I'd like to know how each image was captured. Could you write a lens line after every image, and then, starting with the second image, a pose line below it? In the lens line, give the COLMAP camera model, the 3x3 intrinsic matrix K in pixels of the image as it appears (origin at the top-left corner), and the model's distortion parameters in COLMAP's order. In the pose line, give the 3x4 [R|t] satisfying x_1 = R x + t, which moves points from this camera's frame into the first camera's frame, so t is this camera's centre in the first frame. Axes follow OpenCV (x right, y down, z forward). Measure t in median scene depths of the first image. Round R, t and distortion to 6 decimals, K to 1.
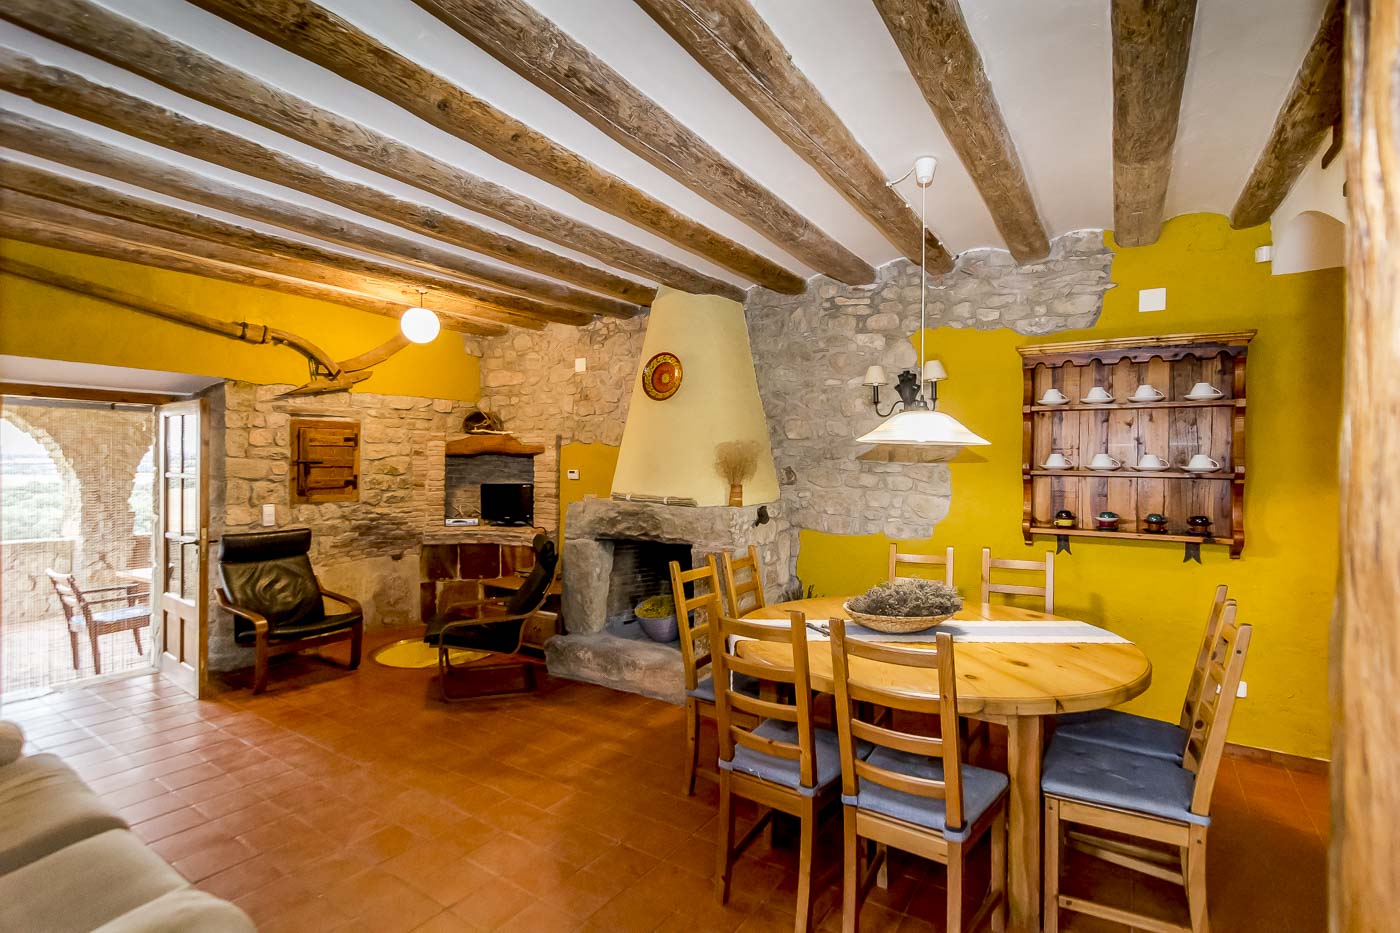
lens RADIAL K [[665.8, 0, 705.8], [0, 665.8, 470.4], [0, 0, 1]] dist [-0.002582, 0.000514]
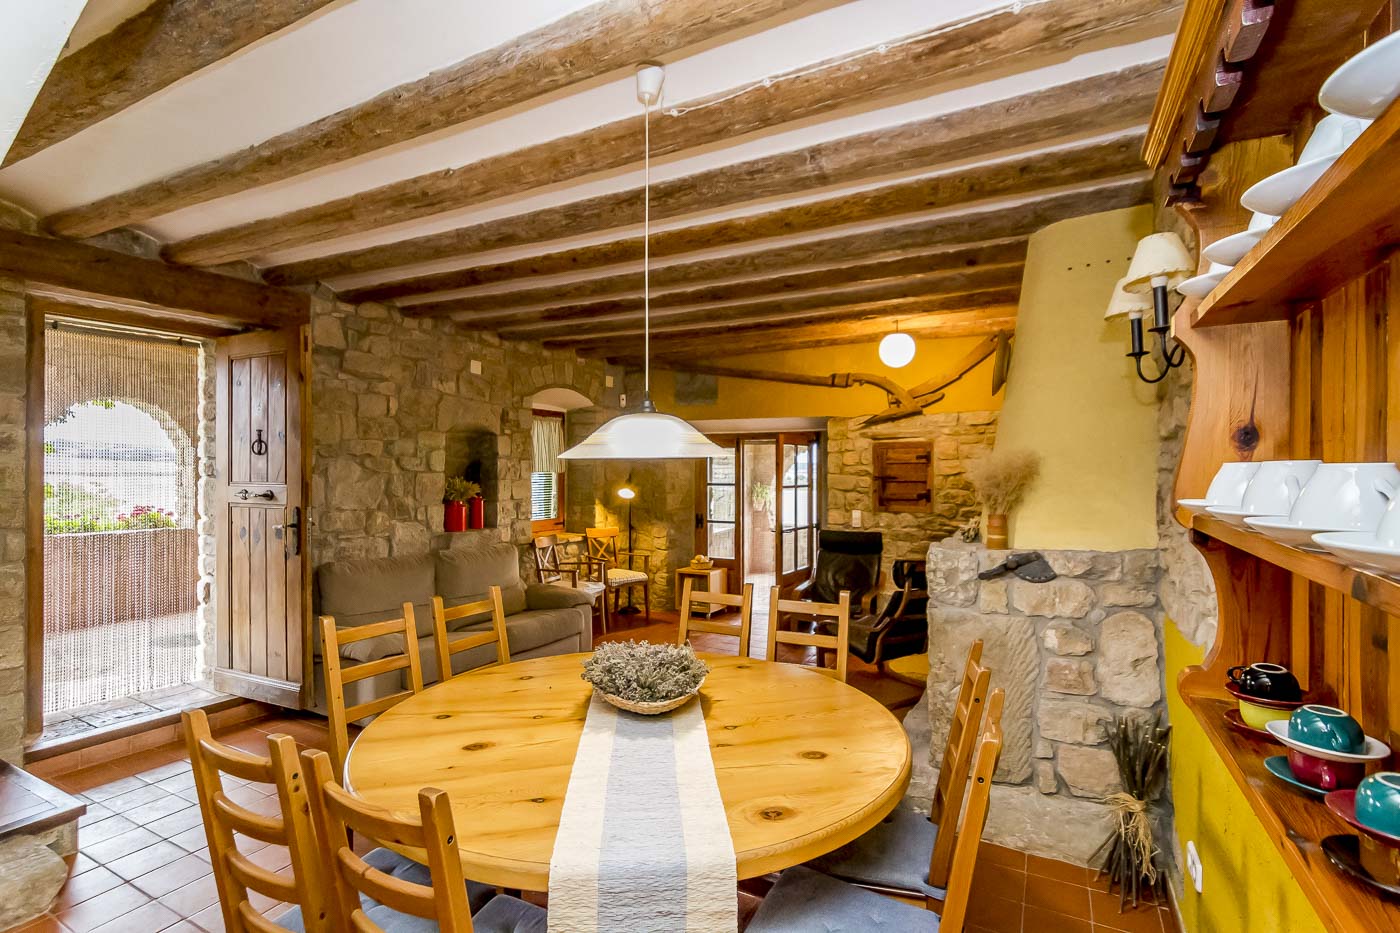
lens RADIAL K [[665.8, 0, 708.0], [0, 665.8, 470.6], [0, 0, 1]] dist [-0.002582, 0.000514]
pose [[0.093214, -0.005271, -0.995632, 0.541780], [-0.010387, 0.999926, -0.006266, -0.013272], [0.995592, 0.010926, 0.093152, 0.542513]]
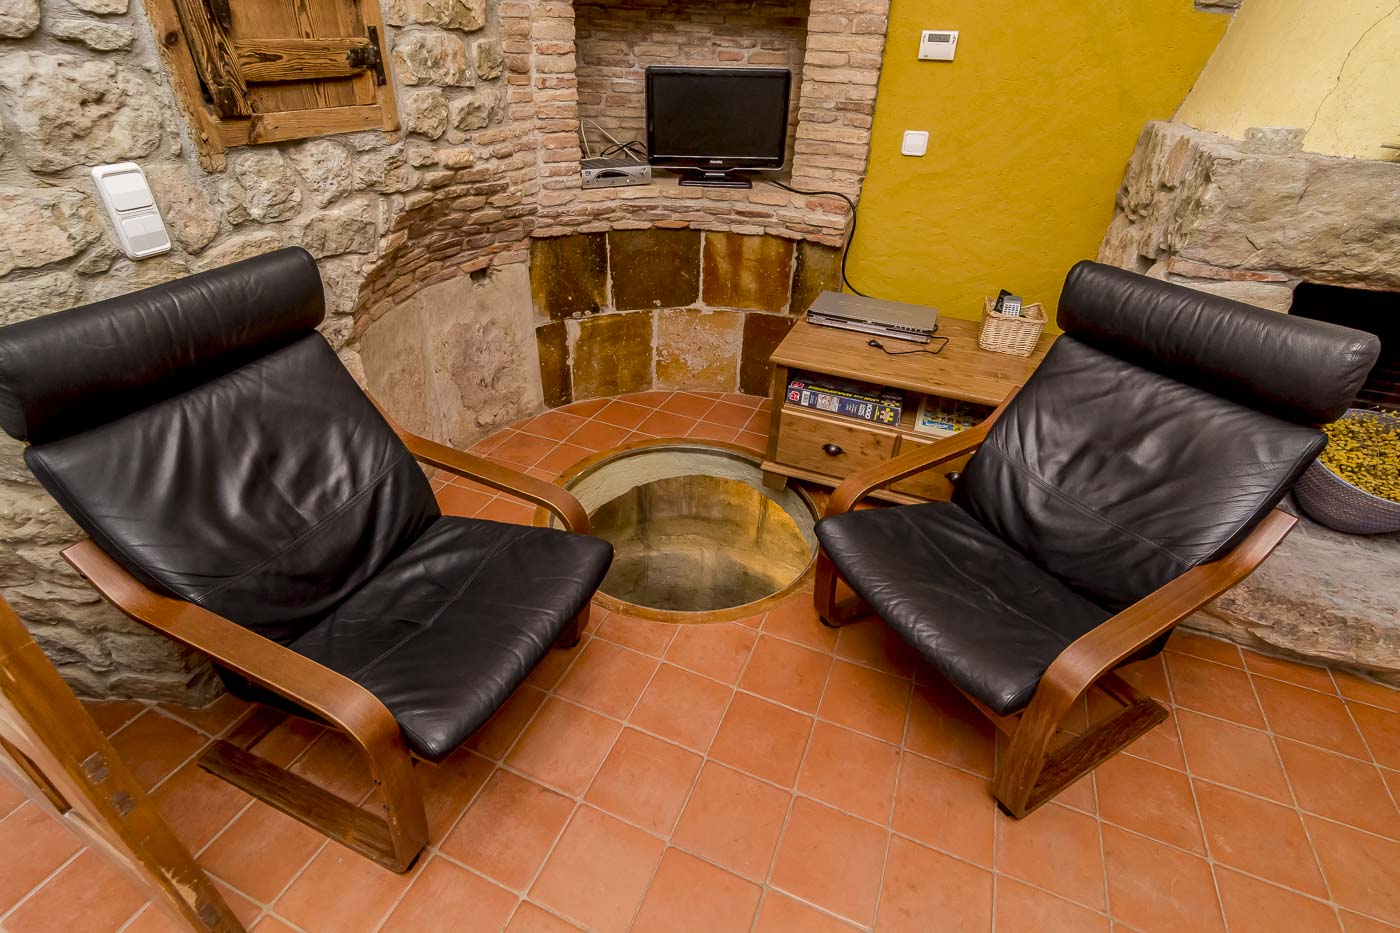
lens RADIAL K [[665.8, 0, 697.0], [0, 665.8, 459.3], [0, 0, 1]] dist [-0.002582, 0.000514]
pose [[0.984559, -0.073266, 0.158985, -0.454622], [-0.022489, 0.847739, 0.529937, 0.009511], [-0.173603, -0.525329, 0.833001, 0.649626]]
